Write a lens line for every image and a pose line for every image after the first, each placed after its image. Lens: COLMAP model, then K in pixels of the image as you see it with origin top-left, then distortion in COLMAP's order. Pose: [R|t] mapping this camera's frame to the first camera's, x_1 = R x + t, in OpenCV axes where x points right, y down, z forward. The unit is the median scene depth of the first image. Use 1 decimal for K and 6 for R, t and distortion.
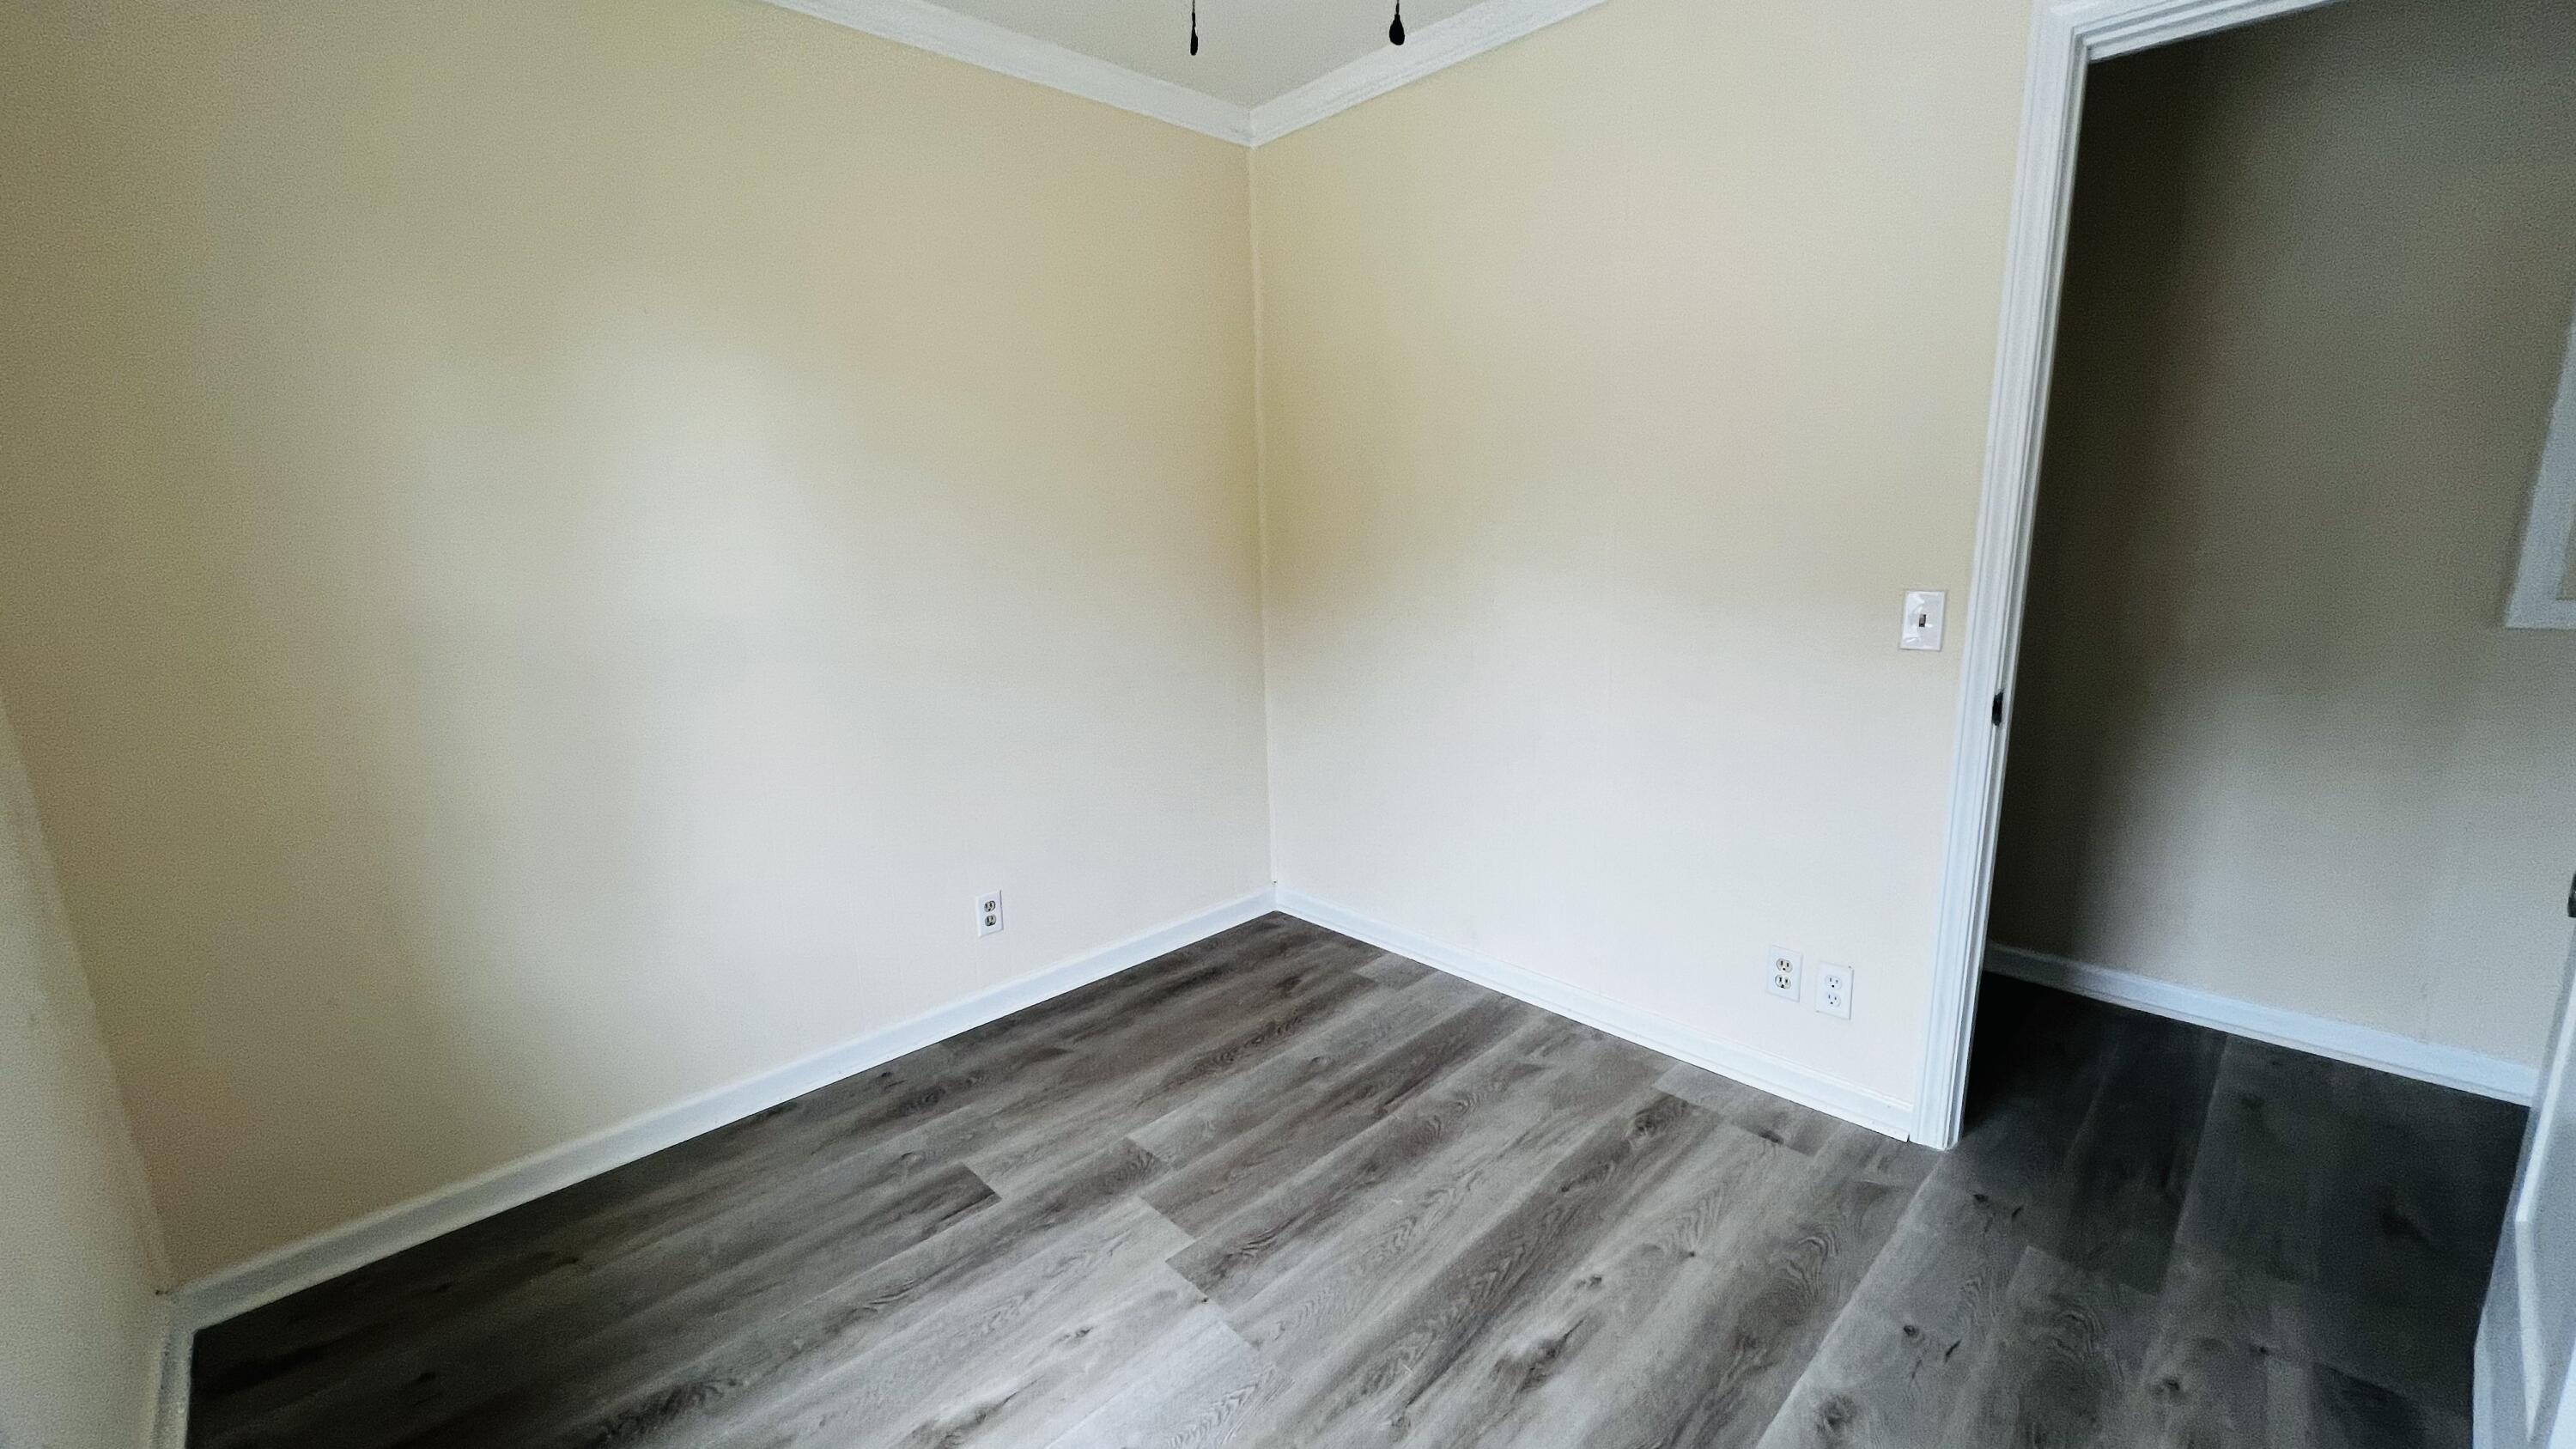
lens RADIAL K [[1020.2, 0, 1288.9], [0, 1020.2, 724.7], [0, 0, 1]] dist [0.000063, -0.000215]
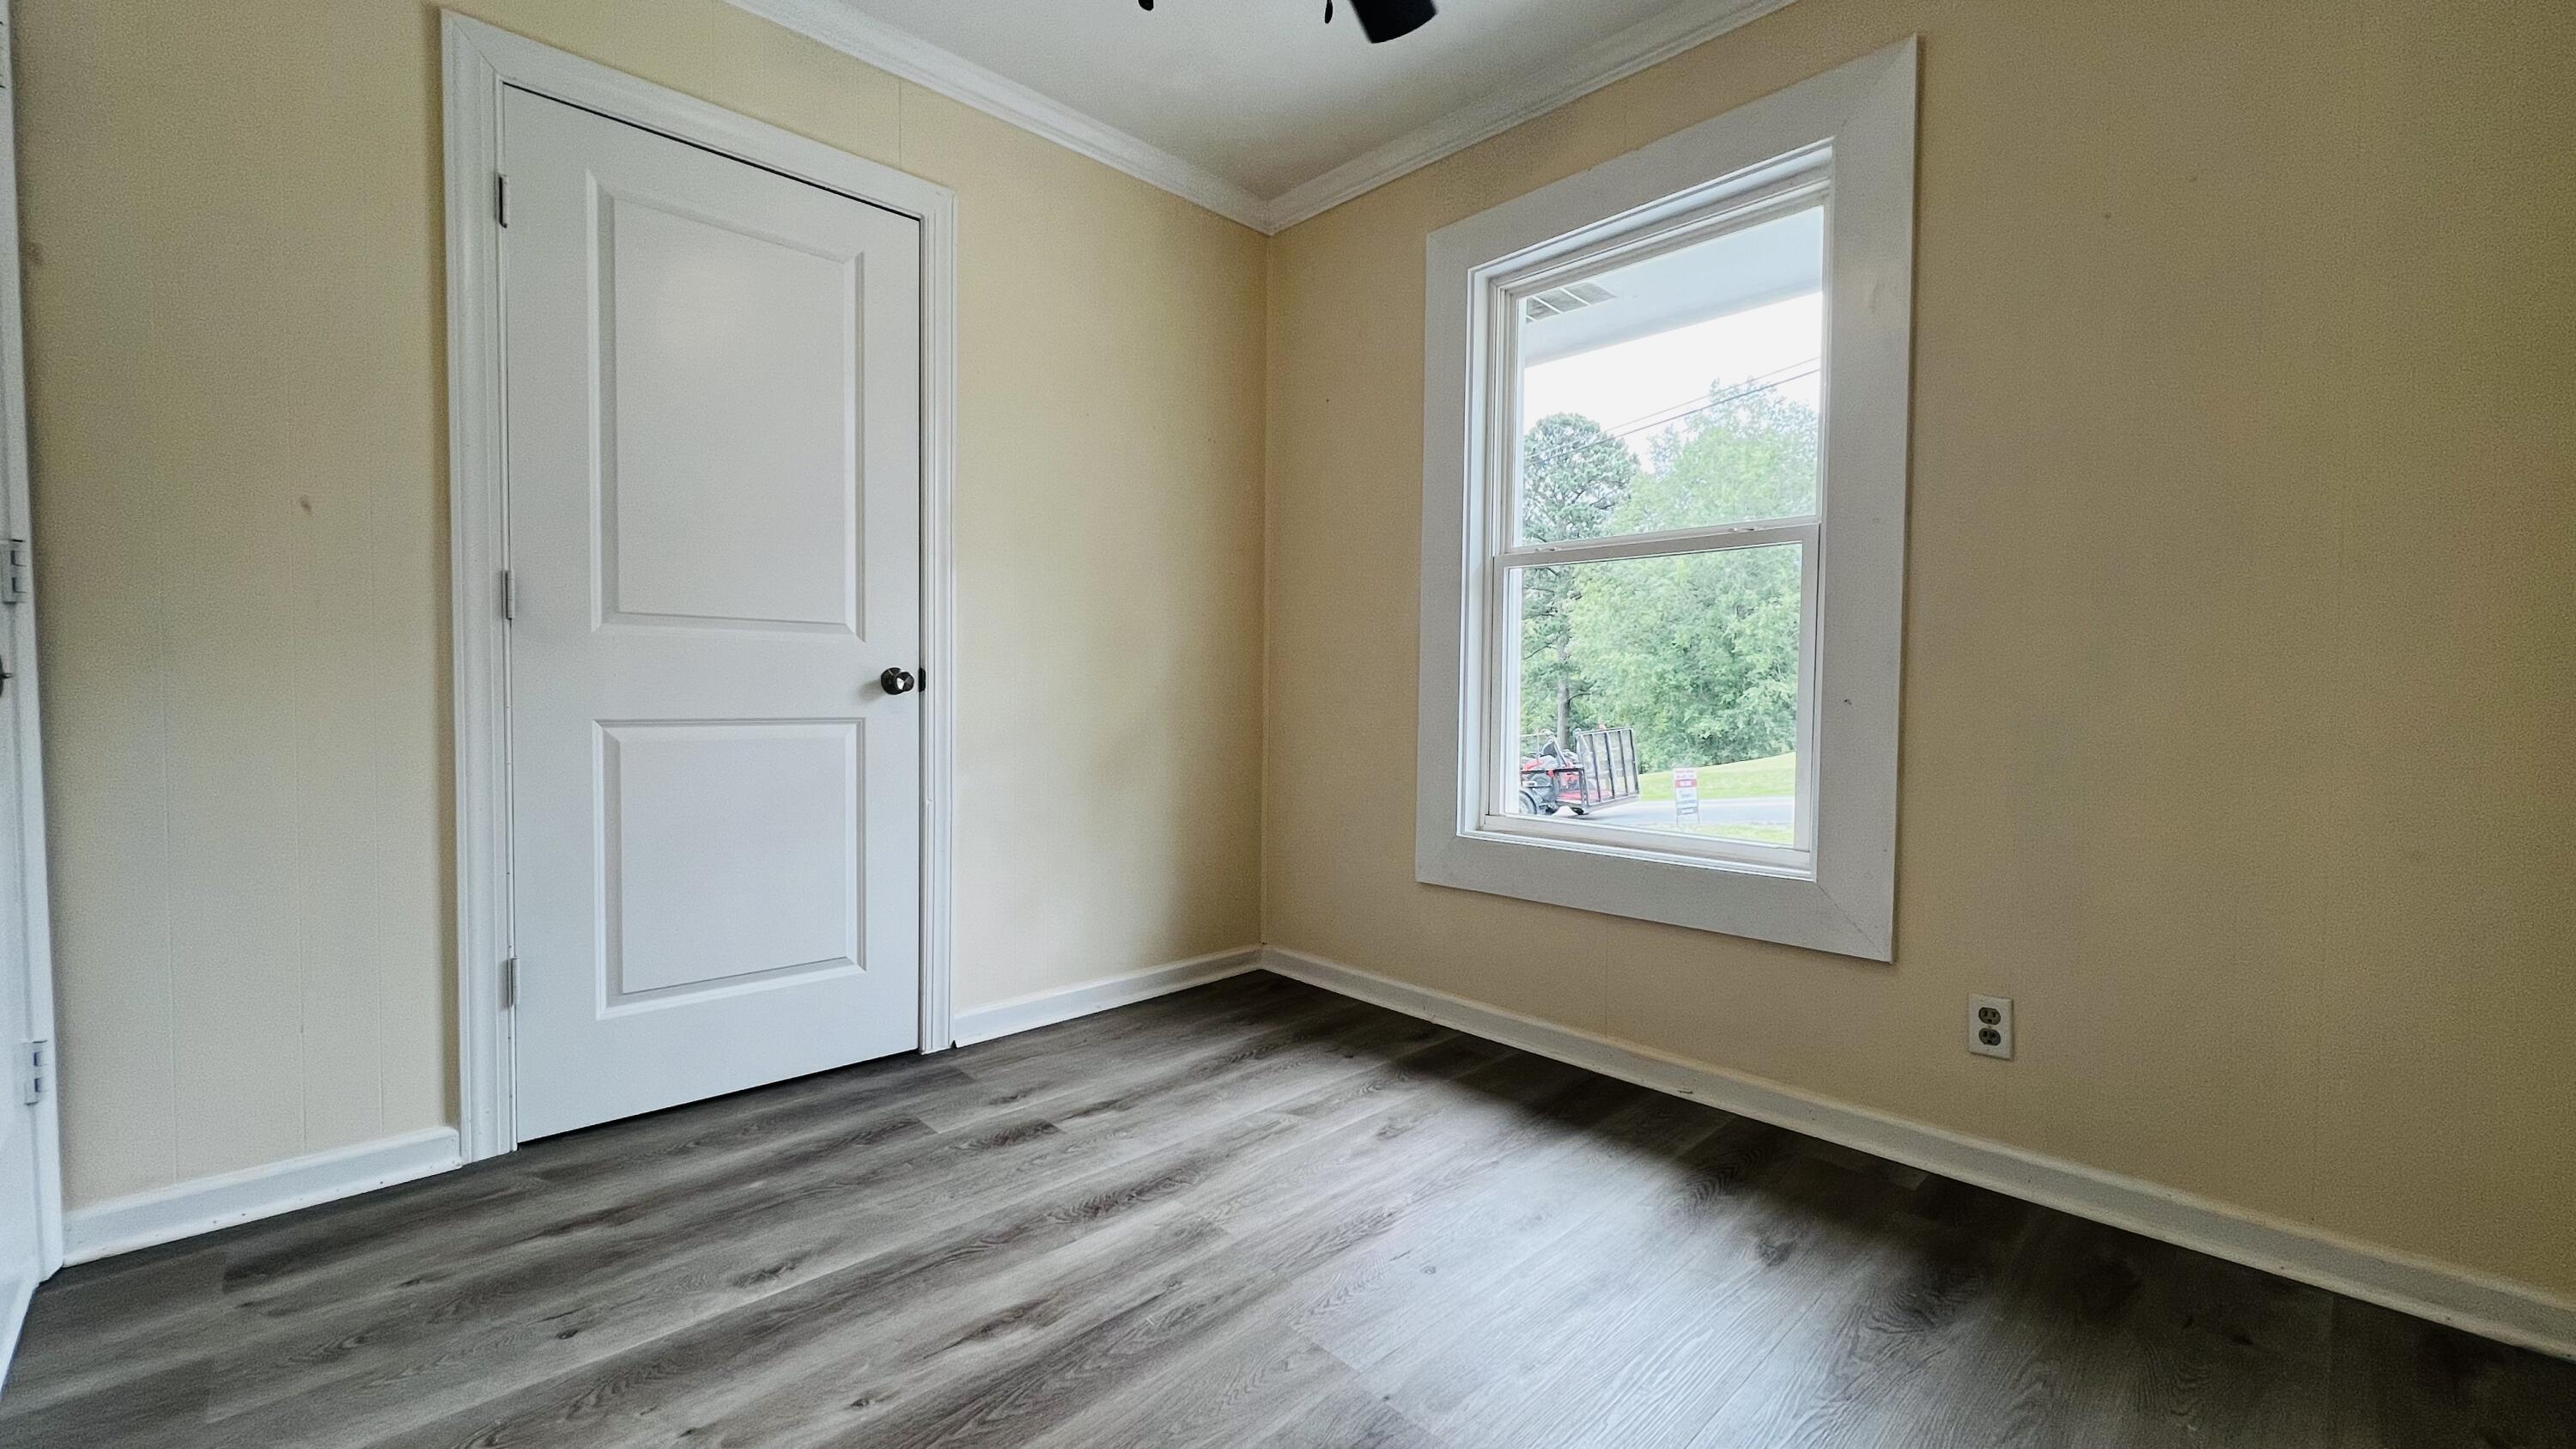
lens RADIAL K [[1044.9, 0, 1286.3], [0, 1044.9, 724.4], [0, 0, 1]] dist [-0.004450, -0.000094]
pose [[-0.999816, 0.015905, 0.010716, -0.025801], [0.017975, 0.971923, 0.234610, -0.115385], [-0.006684, 0.234759, -0.972031, 1.761269]]
